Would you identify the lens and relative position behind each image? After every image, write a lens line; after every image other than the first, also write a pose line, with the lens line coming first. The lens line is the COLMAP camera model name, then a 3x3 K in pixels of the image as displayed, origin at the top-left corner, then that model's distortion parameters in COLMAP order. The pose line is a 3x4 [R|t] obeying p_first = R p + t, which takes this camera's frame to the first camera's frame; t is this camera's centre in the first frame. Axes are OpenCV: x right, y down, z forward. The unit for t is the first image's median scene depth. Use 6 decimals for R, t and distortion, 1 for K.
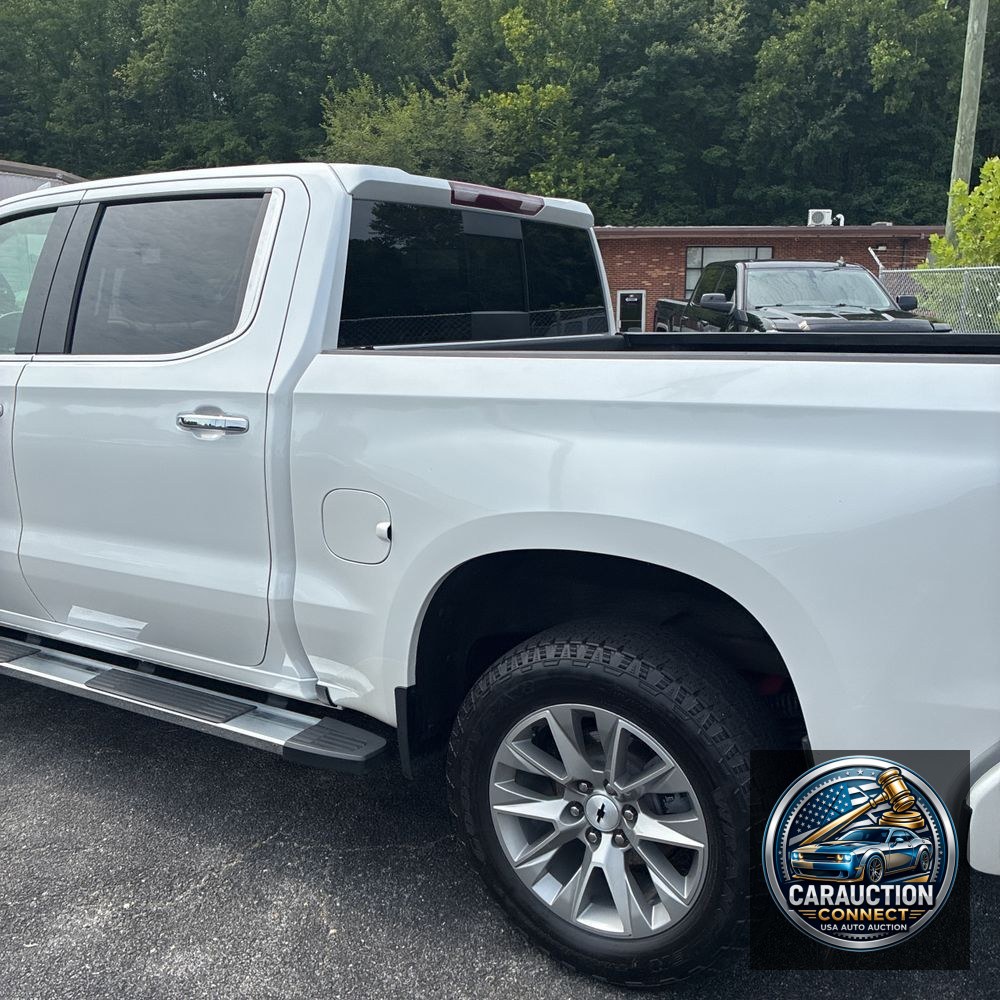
lens RADIAL K [[1012.8, 0, 499.4], [0, 1012.8, 483.1], [0, 0, 1]] dist [0.015016, 0.013742]
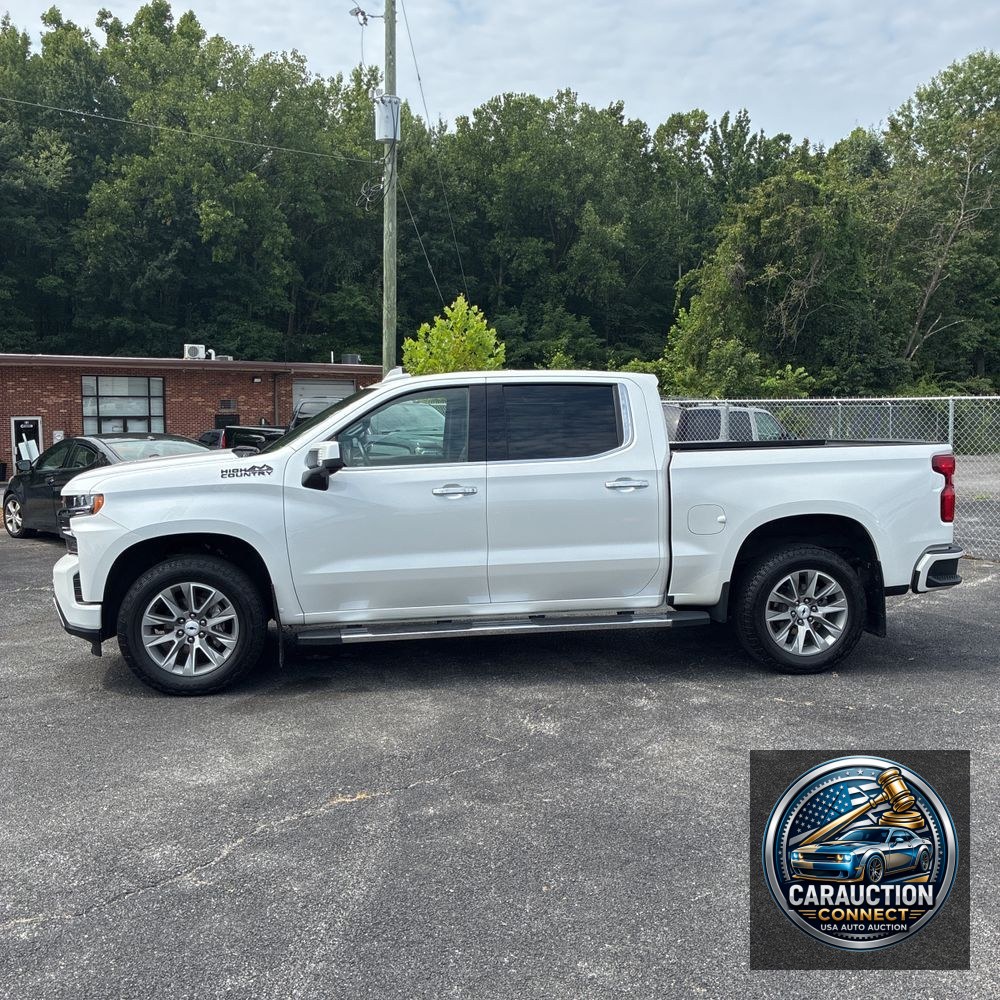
lens RADIAL K [[1019.2, 0, 502.4], [0, 1019.2, 465.6], [0, 0, 1]] dist [0.014888, 0.008870]
pose [[0.768778, -0.037500, 0.638415, -0.113587], [0.124552, 0.987943, -0.091954, 0.004248], [-0.627269, 0.150208, 0.764180, -0.033242]]
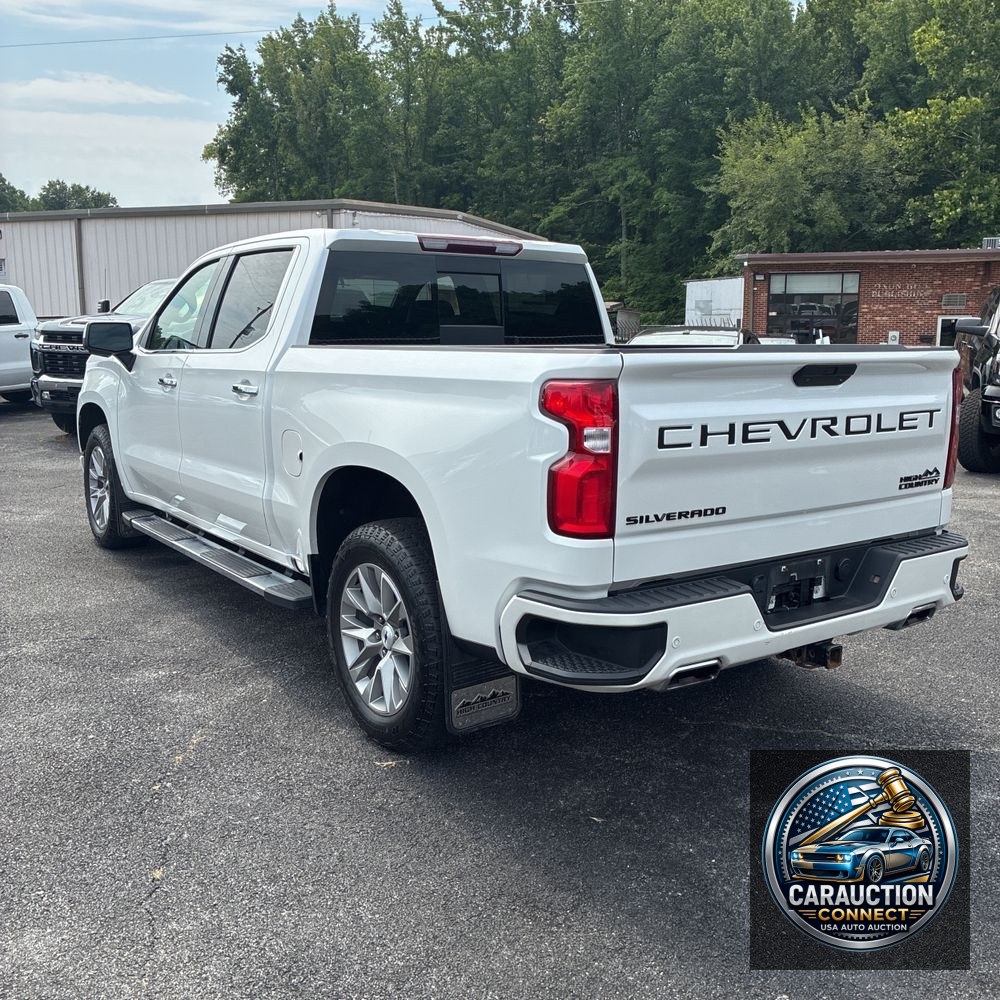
lens RADIAL K [[1012.8, 0, 499.4], [0, 1012.8, 483.1], [0, 0, 1]] dist [0.015016, 0.013742]
pose [[0.919200, 0.066254, -0.388177, 0.042623], [-0.075723, 0.997087, -0.009129, 0.004311], [0.386442, 0.037786, 0.921540, -0.019723]]
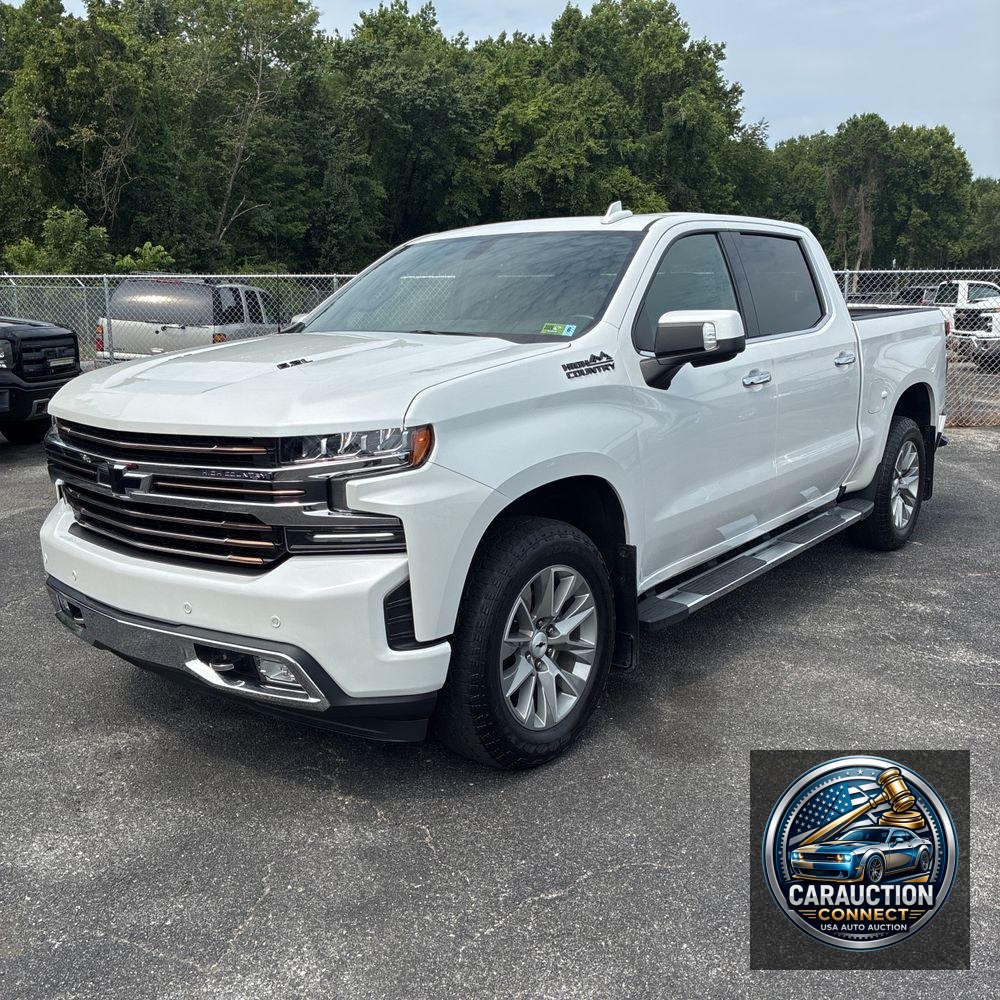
lens RADIAL K [[1012.8, 0, 499.4], [0, 1012.8, 483.1], [0, 0, 1]] dist [0.015016, 0.013742]
pose [[0.116716, -0.182978, 0.976164, -0.131362], [0.193043, 0.968316, 0.158426, -0.015369], [-0.974224, 0.169951, 0.148341, 0.080973]]
